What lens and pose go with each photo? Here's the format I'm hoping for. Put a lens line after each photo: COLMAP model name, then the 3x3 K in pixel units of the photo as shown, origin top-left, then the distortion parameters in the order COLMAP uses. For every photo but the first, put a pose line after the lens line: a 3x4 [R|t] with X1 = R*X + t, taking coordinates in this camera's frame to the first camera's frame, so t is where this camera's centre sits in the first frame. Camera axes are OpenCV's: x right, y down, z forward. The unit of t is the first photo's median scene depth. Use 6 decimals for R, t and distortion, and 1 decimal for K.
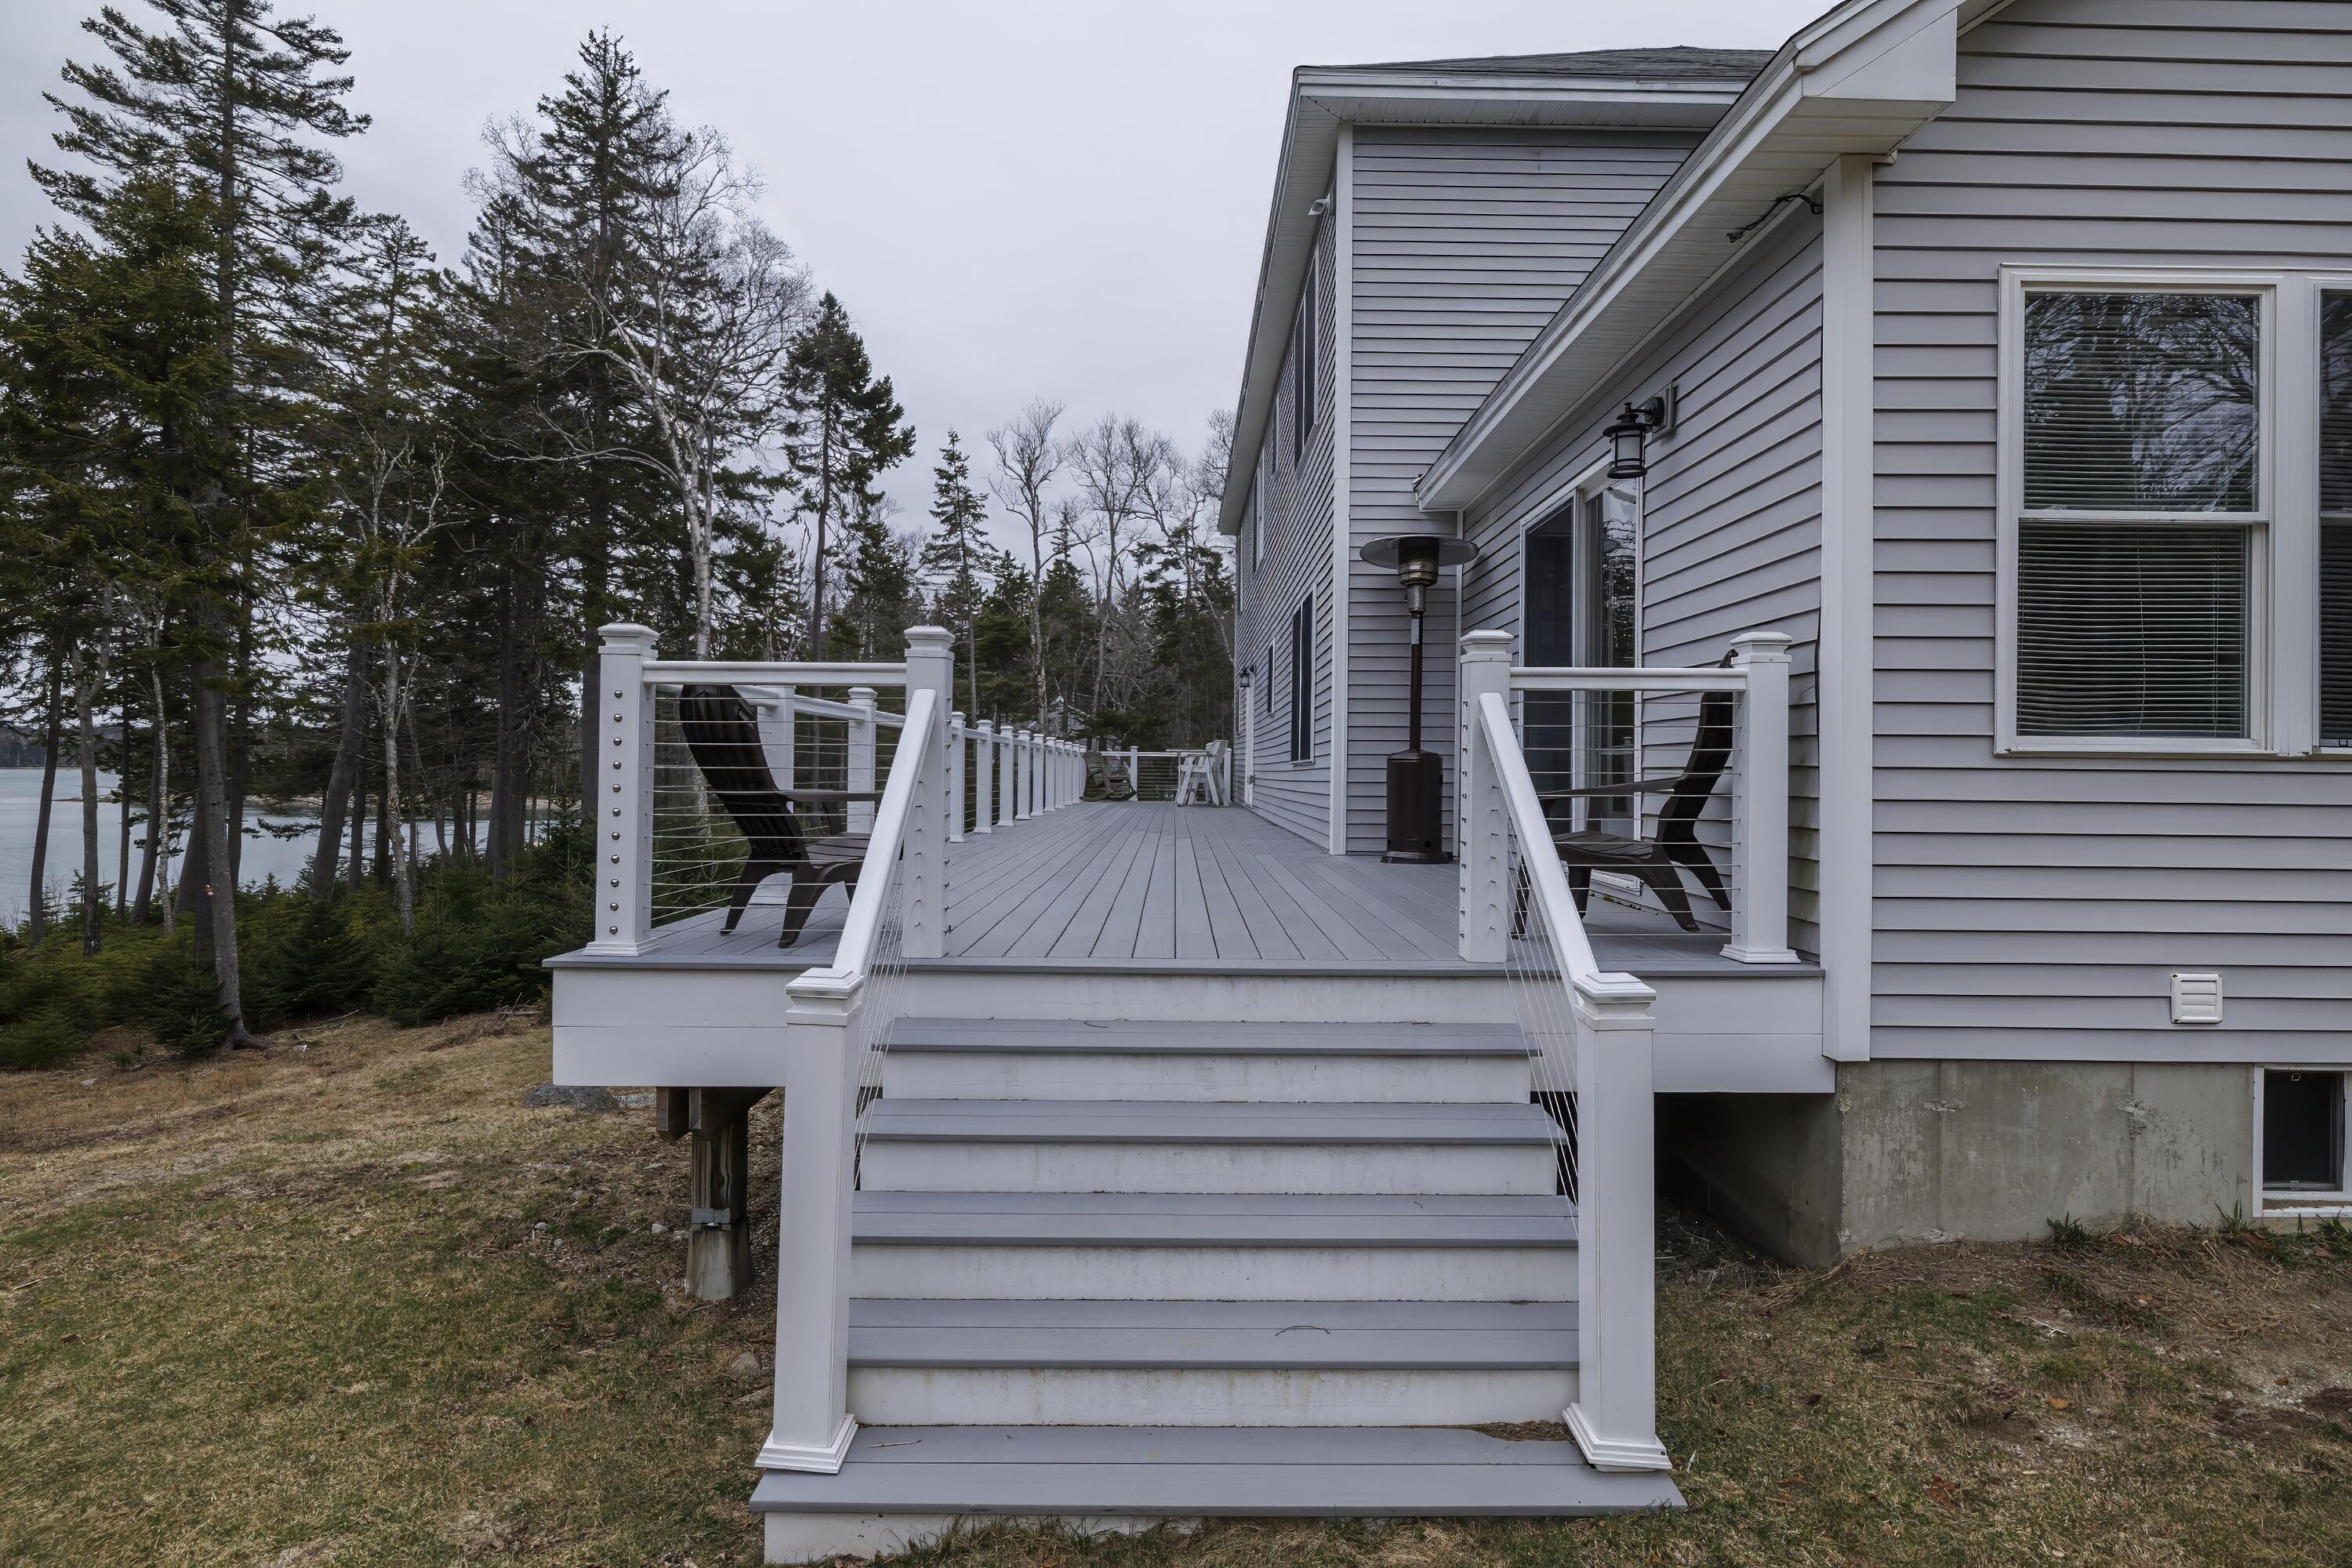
lens RADIAL K [[1198.4, 0, 1180.8], [0, 1198.4, 756.8], [0, 0, 1]] dist [-0.000394, -0.000035]
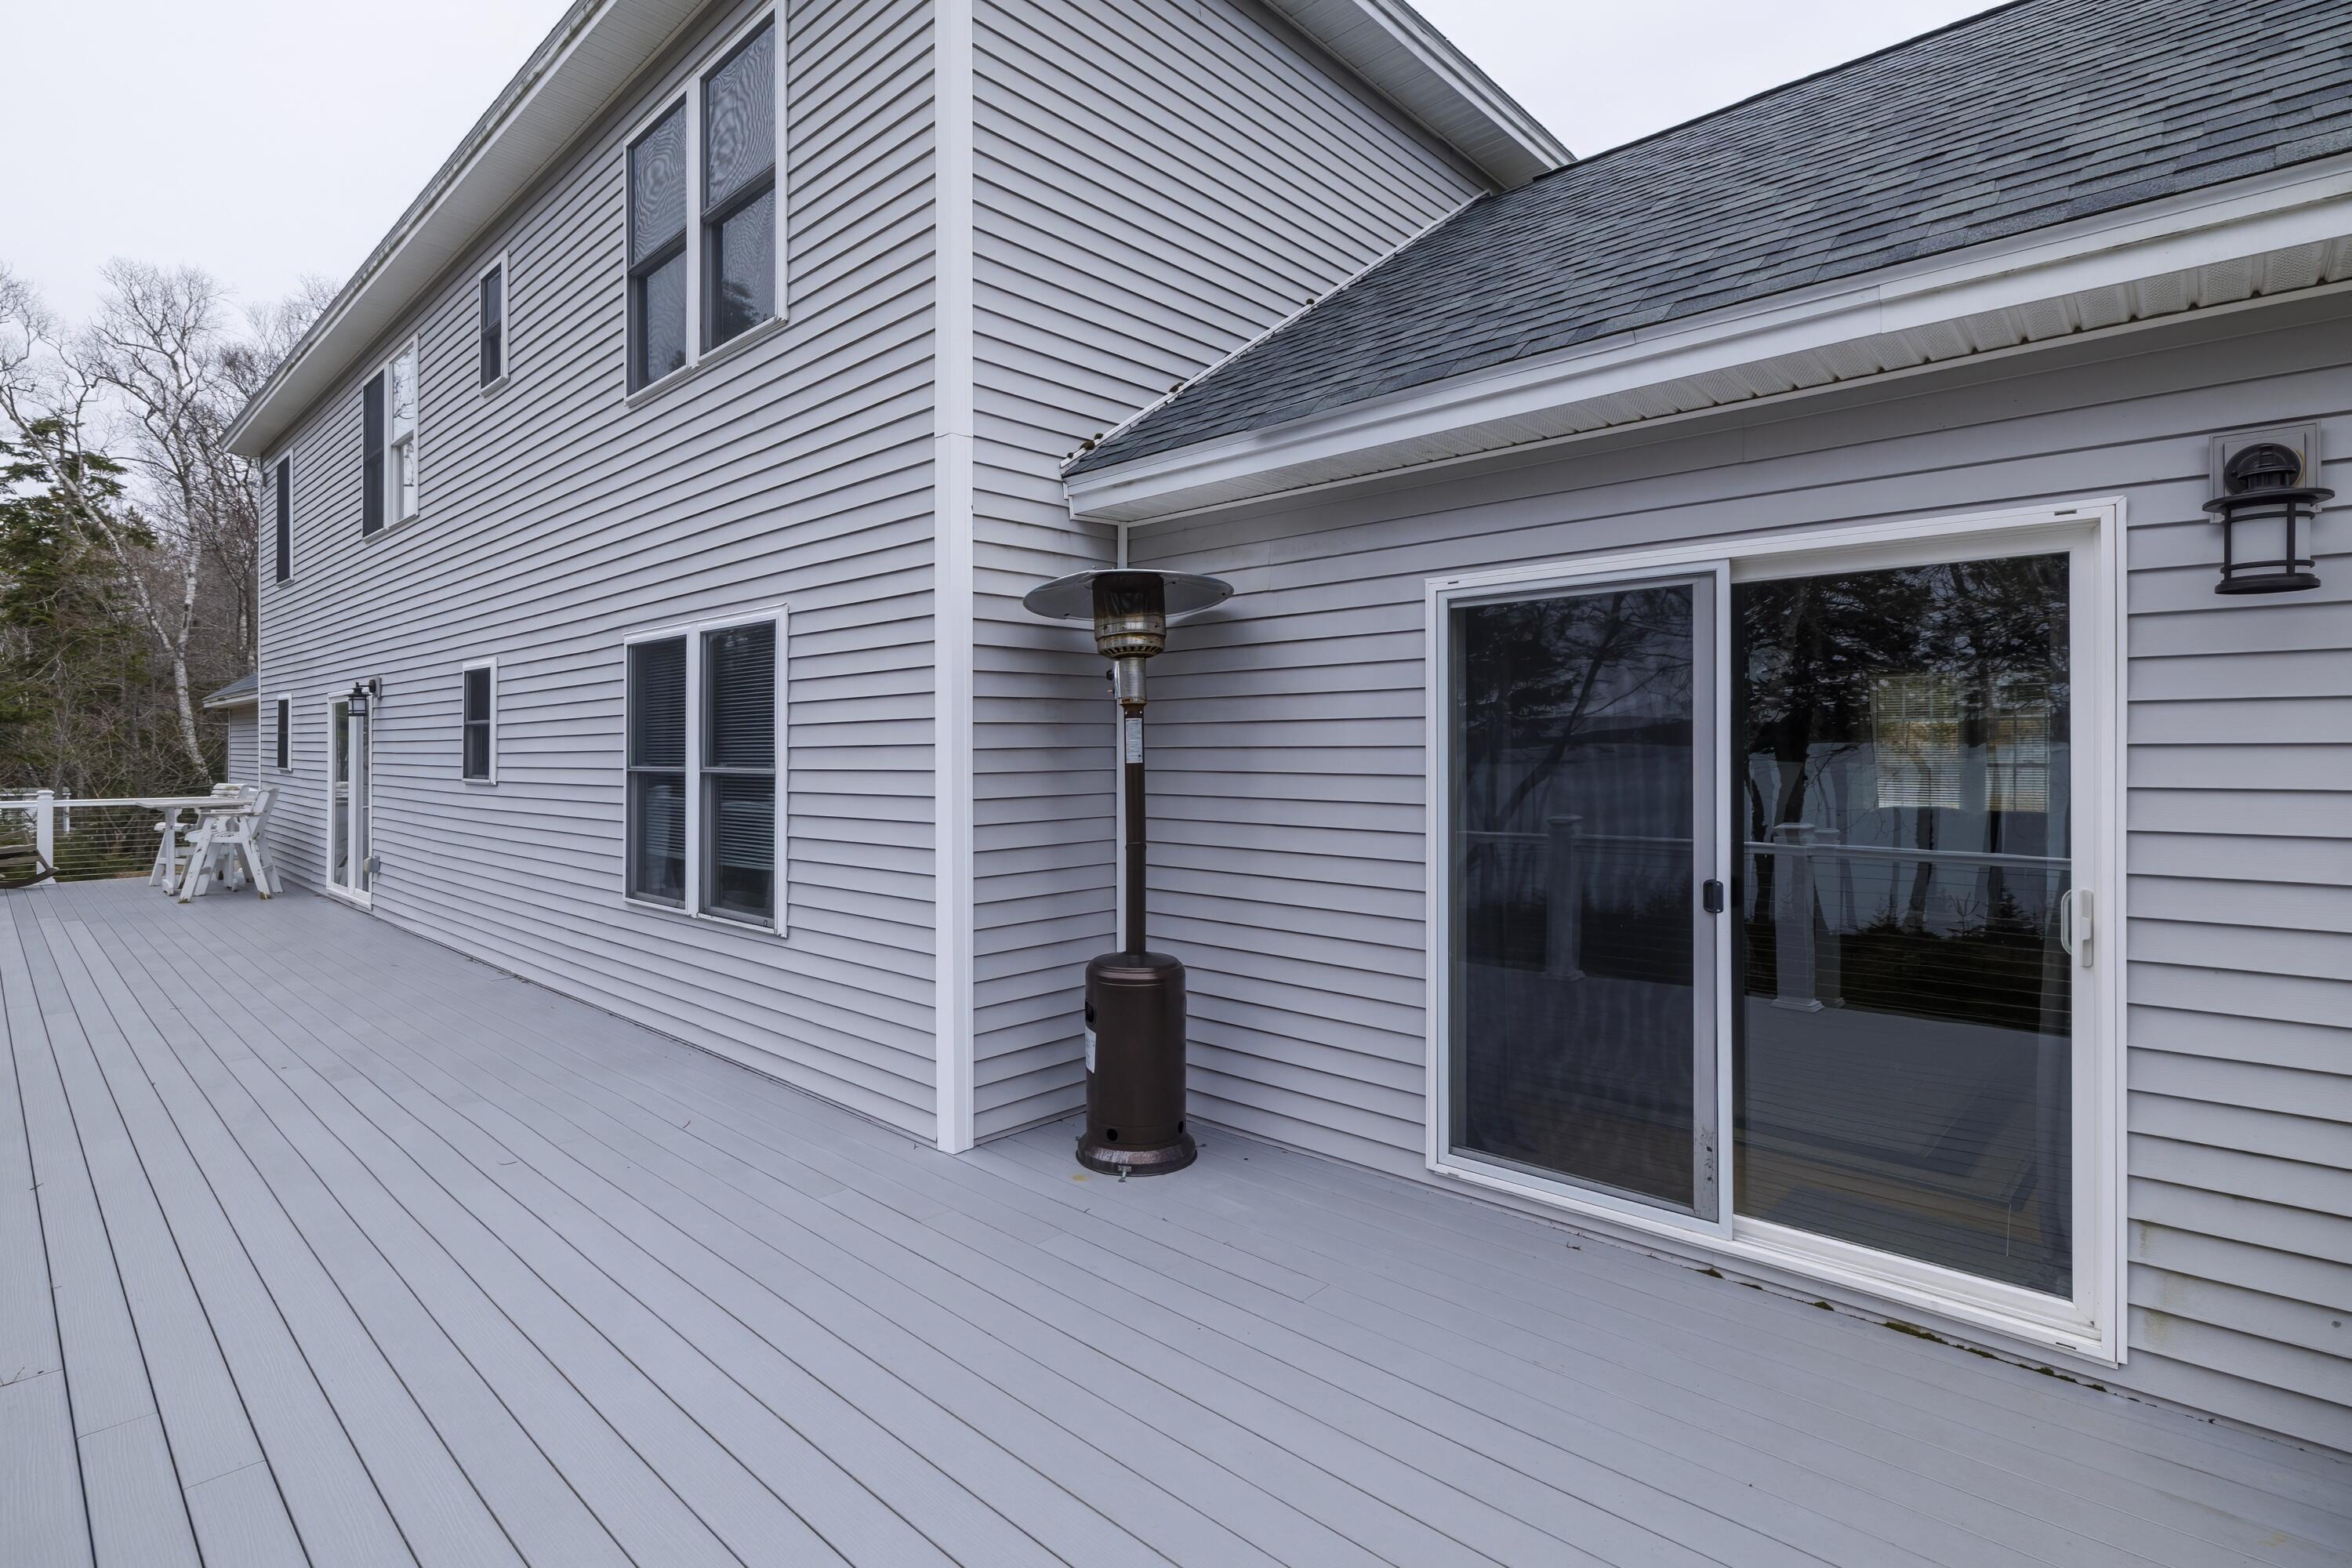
lens RADIAL K [[1141.0, 0, 1173.3], [0, 1141.0, 732.4], [0, 0, 1]] dist [-0.001177, -0.000556]
pose [[0.688921, -0.011197, 0.724750, -0.071937], [0.005787, 0.999934, 0.009948, -0.046471], [-0.724813, -0.002660, 0.688940, 0.254169]]
